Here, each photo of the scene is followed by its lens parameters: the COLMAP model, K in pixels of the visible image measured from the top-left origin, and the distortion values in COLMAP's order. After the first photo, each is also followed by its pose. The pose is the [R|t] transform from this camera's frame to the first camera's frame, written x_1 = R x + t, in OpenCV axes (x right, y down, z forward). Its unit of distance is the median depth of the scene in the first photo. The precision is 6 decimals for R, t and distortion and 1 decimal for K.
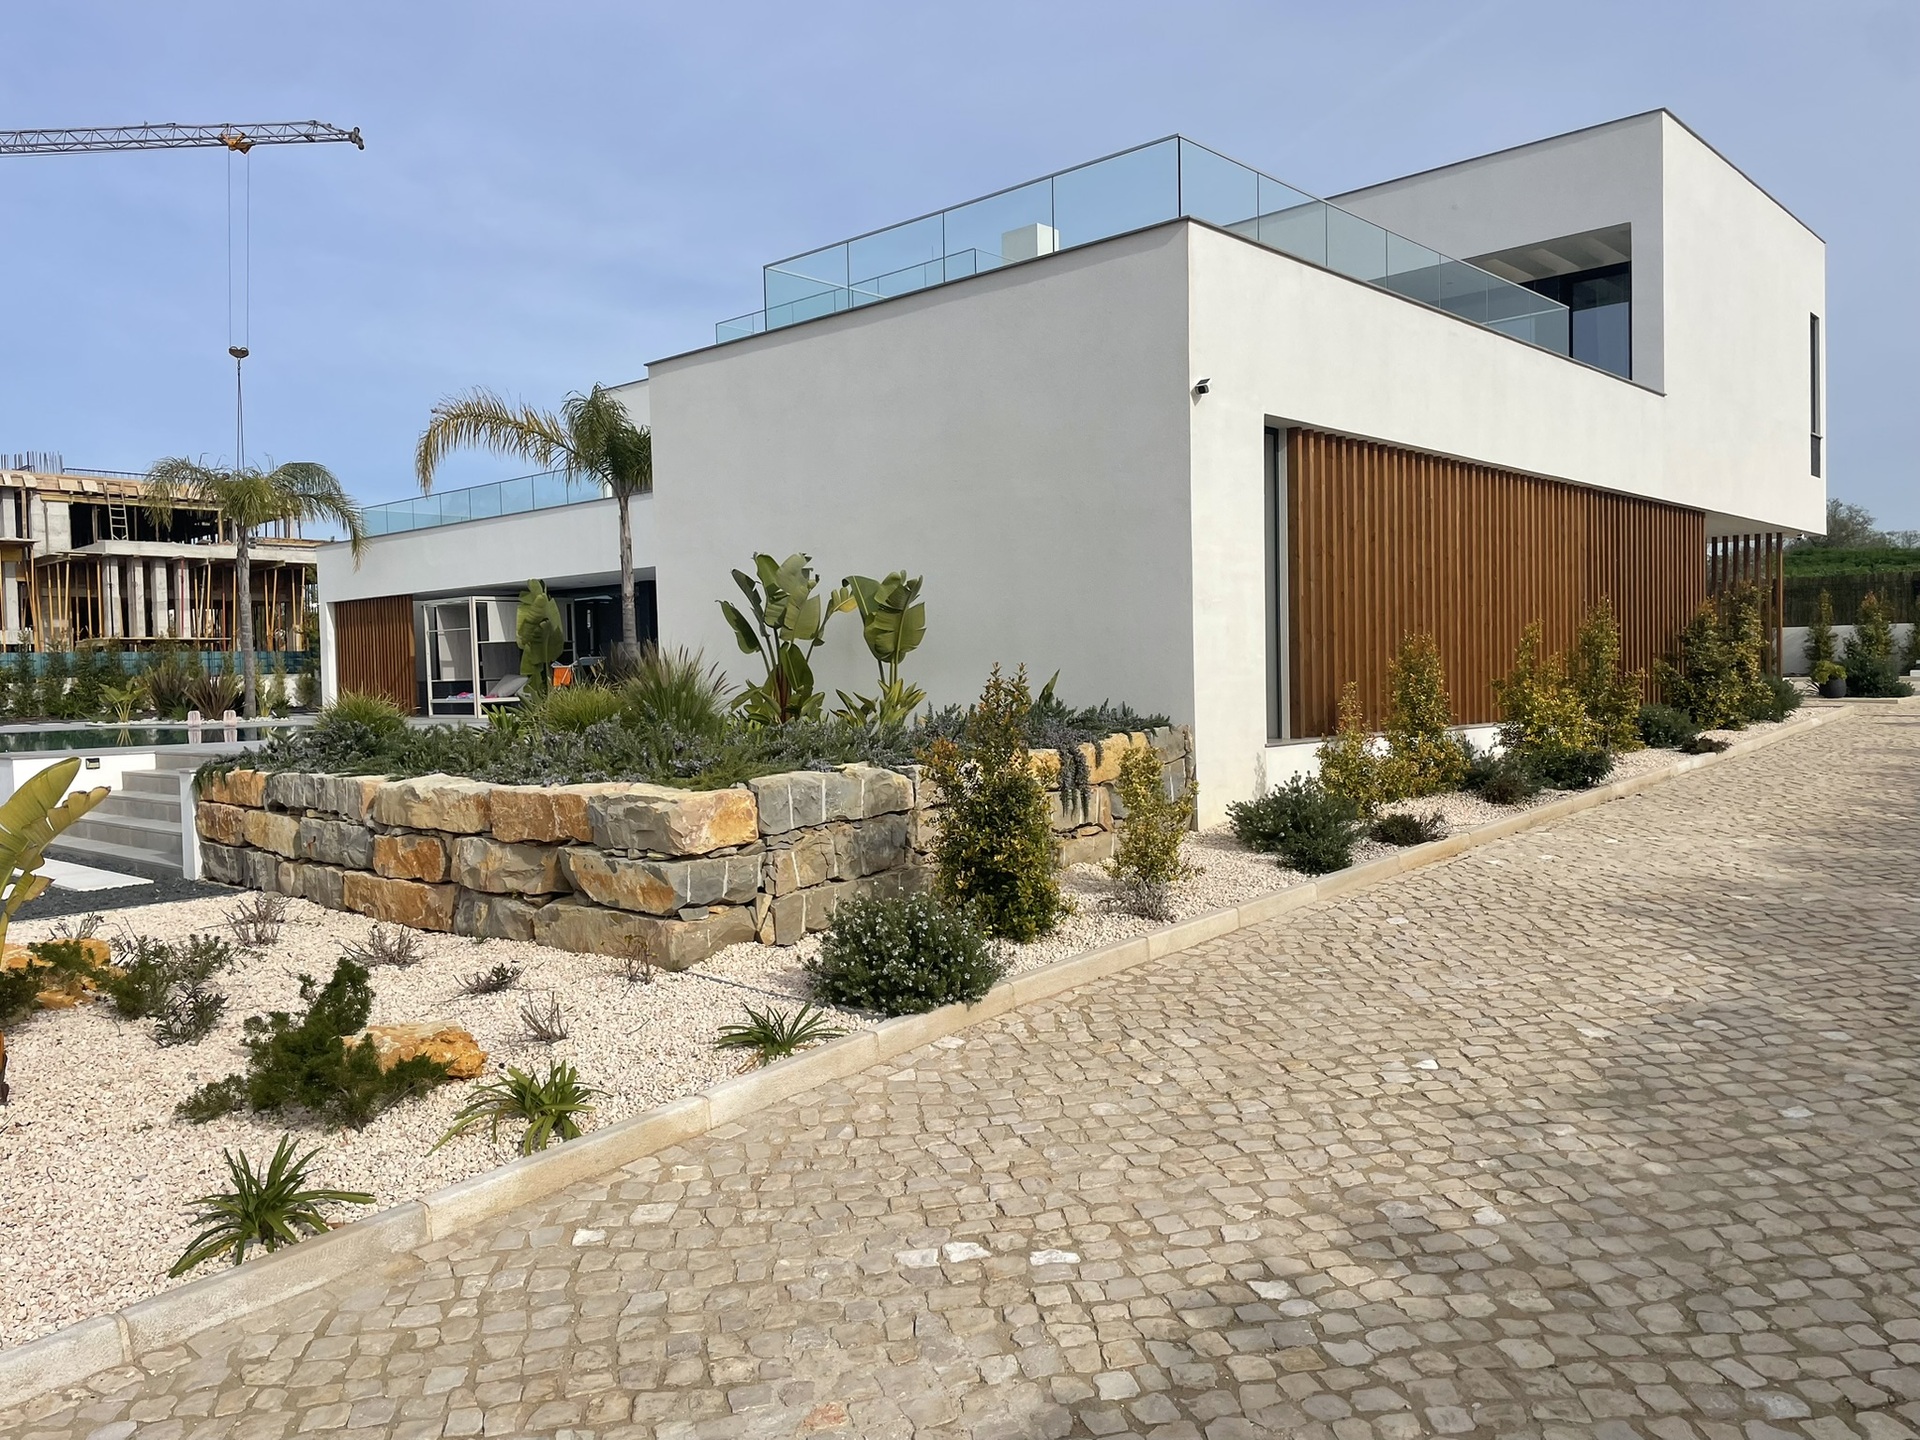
lens RADIAL K [[1449.6, 0, 960.0], [0, 1449.6, 720.0], [0, 0, 1]] dist [0.076915, -0.112253]
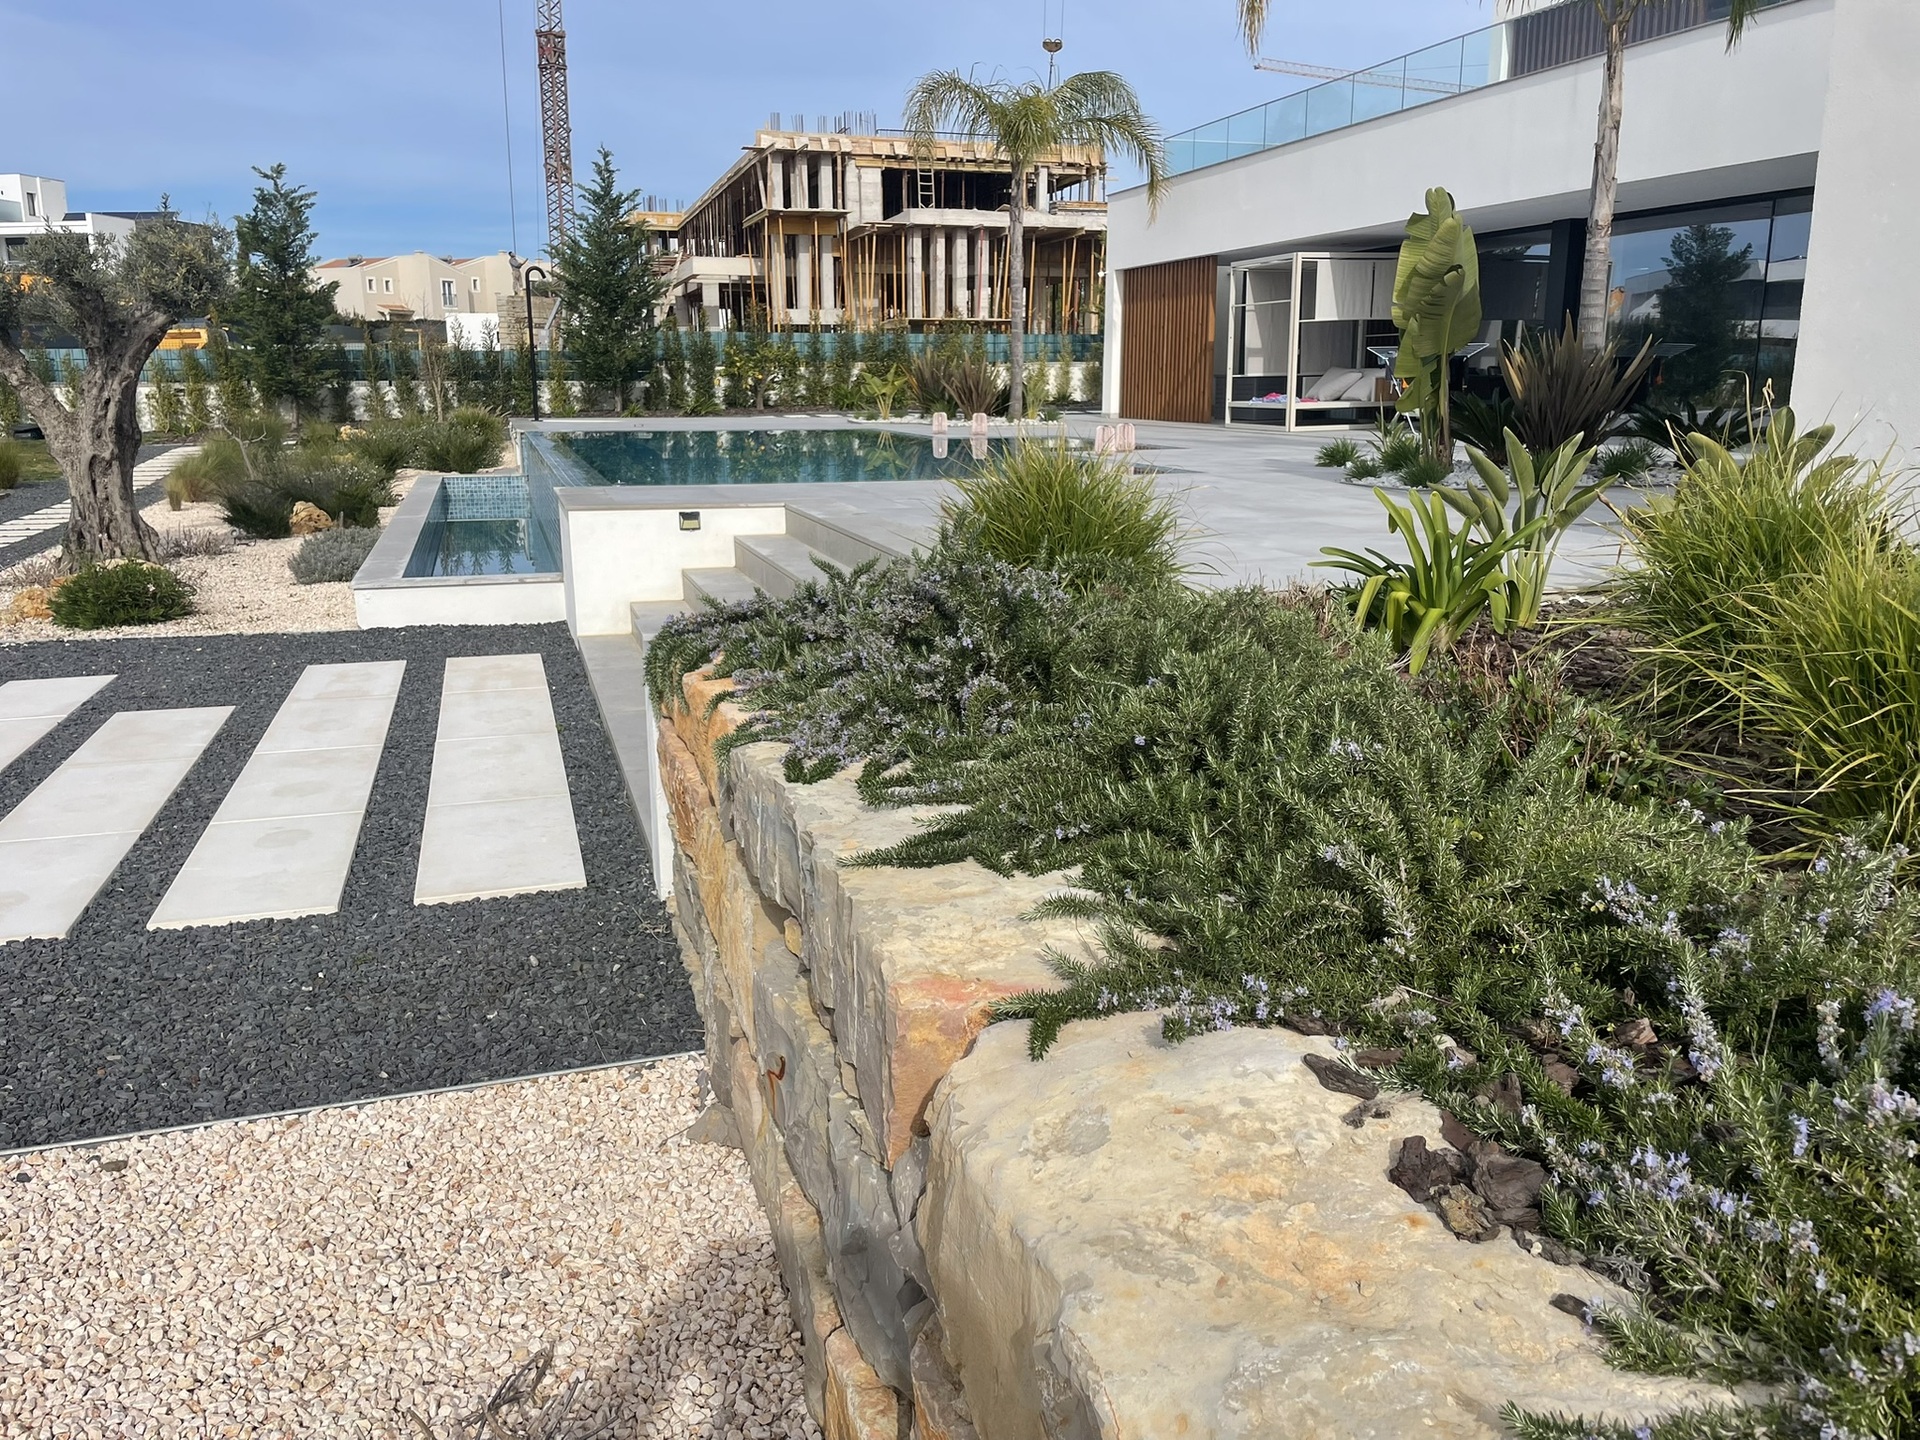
lens RADIAL K [[1449.6, 0, 960.0], [0, 1449.6, 720.0], [0, 0, 1]] dist [0.076915, -0.112253]
pose [[0.865136, 0.136990, -0.482466, -0.100089], [-0.033785, 0.975707, 0.216458, -0.011858], [0.500398, -0.170966, 0.848747, 0.272079]]
